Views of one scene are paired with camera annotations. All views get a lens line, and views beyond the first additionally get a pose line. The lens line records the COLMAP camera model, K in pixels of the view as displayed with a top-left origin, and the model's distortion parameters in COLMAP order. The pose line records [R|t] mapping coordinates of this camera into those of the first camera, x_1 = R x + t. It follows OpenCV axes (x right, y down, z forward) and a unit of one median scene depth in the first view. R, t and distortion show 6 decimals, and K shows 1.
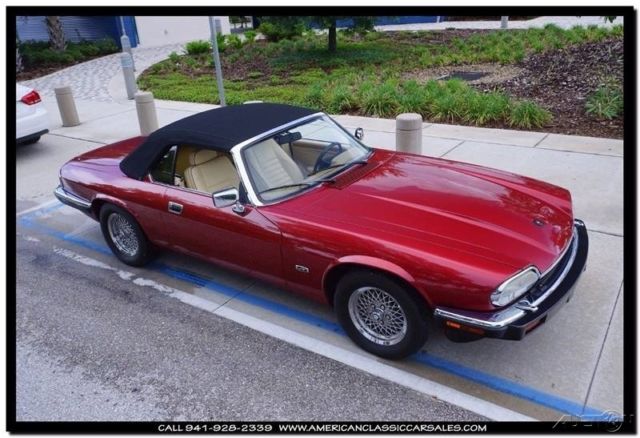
lens RADIAL K [[536.5, 0, 322.8], [0, 536.5, 219.6], [0, 0, 1]] dist [0.004247, -0.006519]
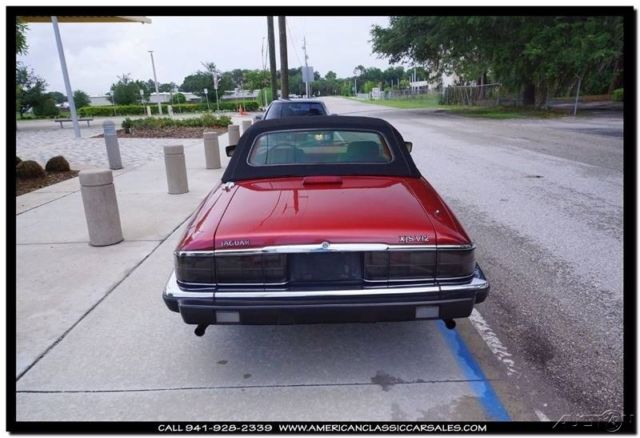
lens RADIAL K [[429.8, 0, 319.0], [0, 429.8, 225.1], [0, 0, 1]] dist [-0.001072, -0.001383]
pose [[-0.581041, -0.156033, 0.798777, -0.887925], [0.383384, 0.813265, 0.437741, -0.407825], [-0.717920, 0.560584, -0.412719, 1.545609]]
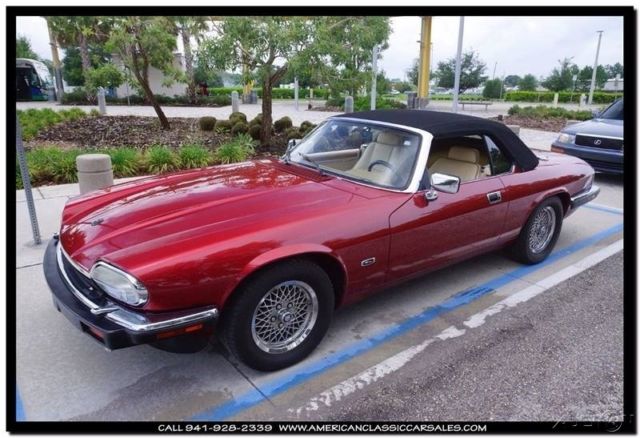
lens RADIAL K [[447.8, 0, 319.1], [0, 447.8, 225.4], [0, 0, 1]] dist [-0.001142, 0.001506]
pose [[0.298650, -0.222009, 0.928181, -1.040982], [0.353531, 0.929111, 0.108480, -0.174192], [-0.886467, 0.295743, 0.355966, 0.993890]]
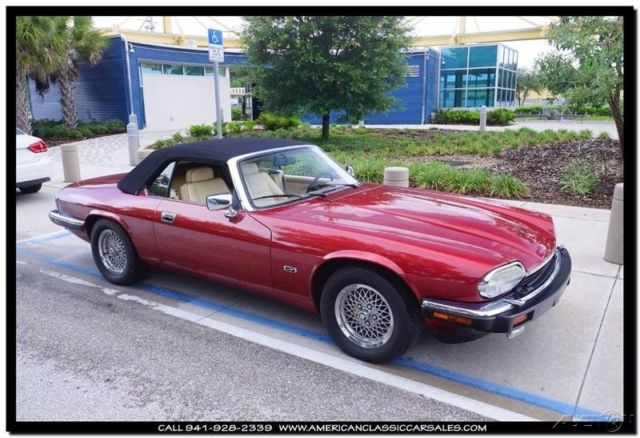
lens RADIAL K [[518.2, 0, 323.2], [0, 518.2, 218.8], [0, 0, 1]] dist [-0.000231, 0.003490]
pose [[0.998543, 0.049448, 0.021600, -0.002041], [-0.044603, 0.981664, -0.185325, 0.144531], [-0.030368, 0.184092, 0.982440, 0.024835]]
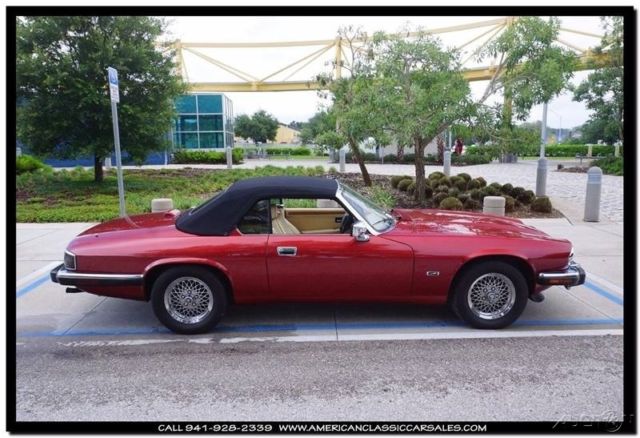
lens RADIAL K [[483.9, 0, 324.8], [0, 483.9, 219.9], [0, 0, 1]] dist [0.005158, 0.007942]
pose [[0.800500, -0.038094, 0.598121, -0.766638], [0.195536, 0.959970, -0.200557, 0.123356], [-0.566538, 0.277500, 0.775905, 0.175047]]
